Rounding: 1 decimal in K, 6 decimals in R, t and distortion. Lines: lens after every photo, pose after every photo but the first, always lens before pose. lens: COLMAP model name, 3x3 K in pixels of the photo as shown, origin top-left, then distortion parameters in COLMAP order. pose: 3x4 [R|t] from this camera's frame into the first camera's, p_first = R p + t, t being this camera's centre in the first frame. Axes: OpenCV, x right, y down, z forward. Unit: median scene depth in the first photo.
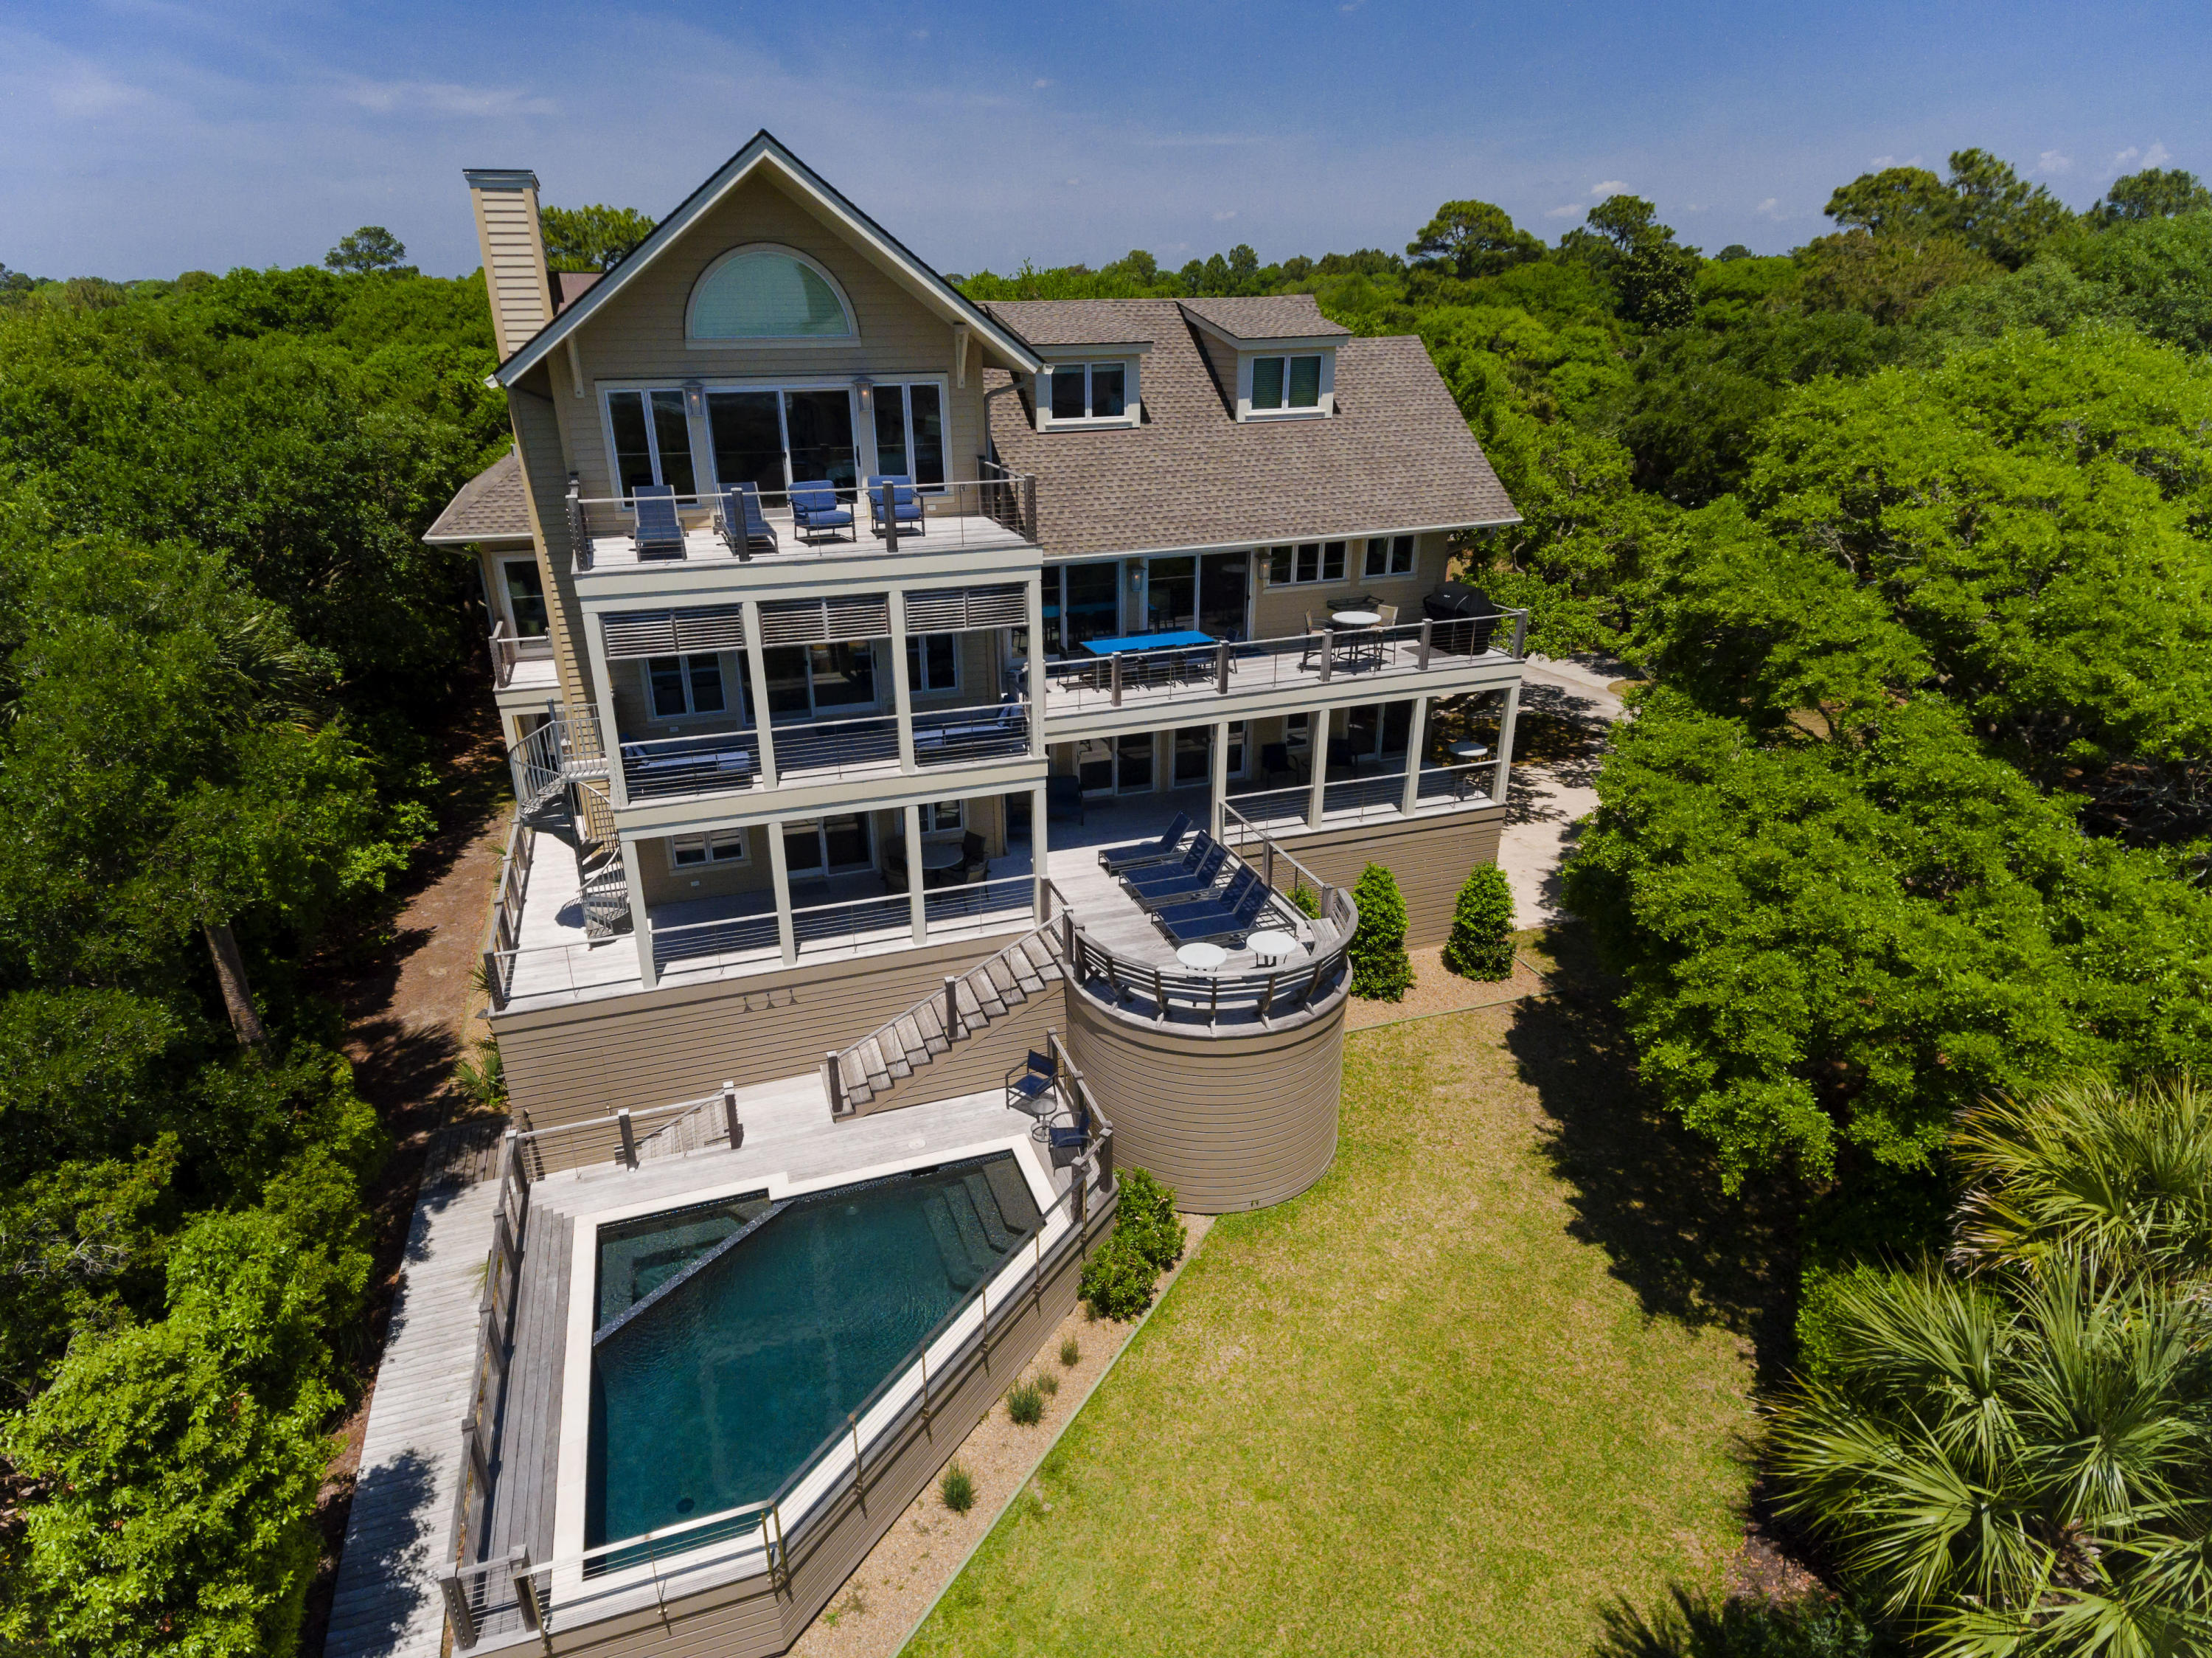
lens RADIAL K [[1290.1, 0, 1106.0], [0, 1290.1, 829.0], [0, 0, 1]] dist [-0.000962, -0.000205]
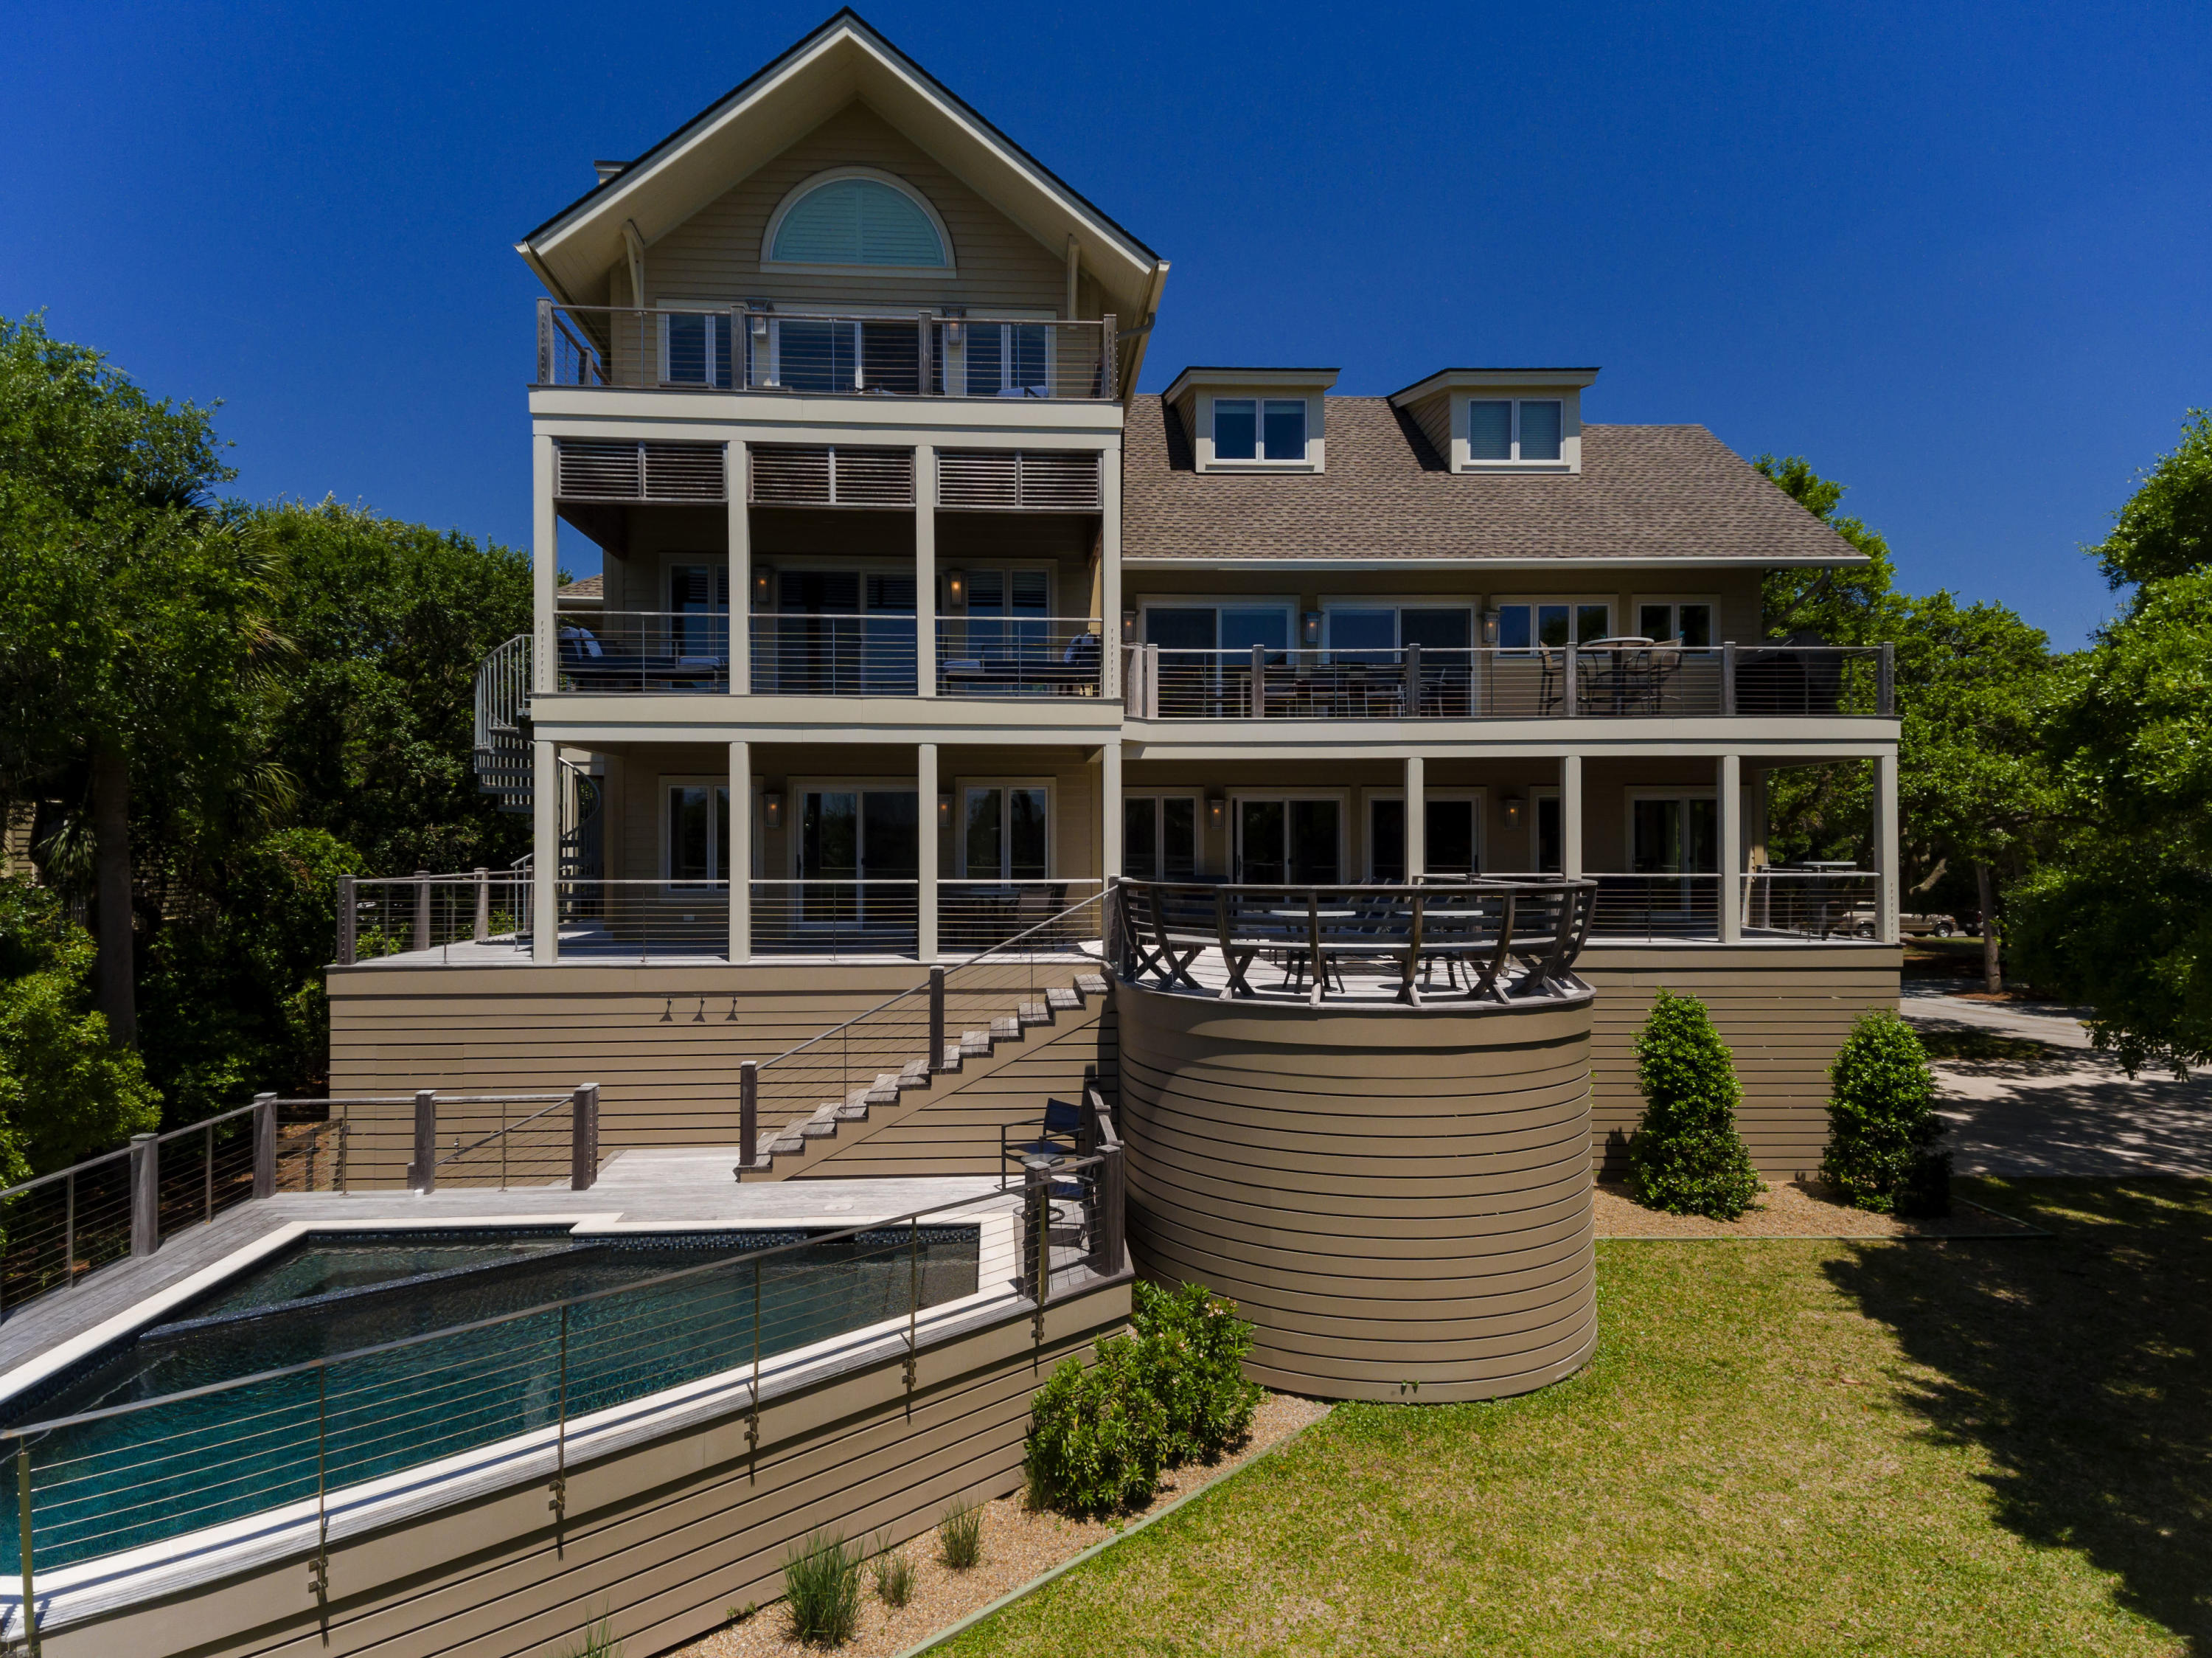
lens RADIAL K [[1298.4, 0, 1086.0], [0, 1298.4, 830.9], [0, 0, 1]] dist [0.043373, -0.040788]
pose [[0.961727, -0.005763, -0.273947, 0.135584], [-0.105685, 0.914619, -0.390259, 0.305698], [0.252806, 0.404275, 0.879005, 0.408038]]
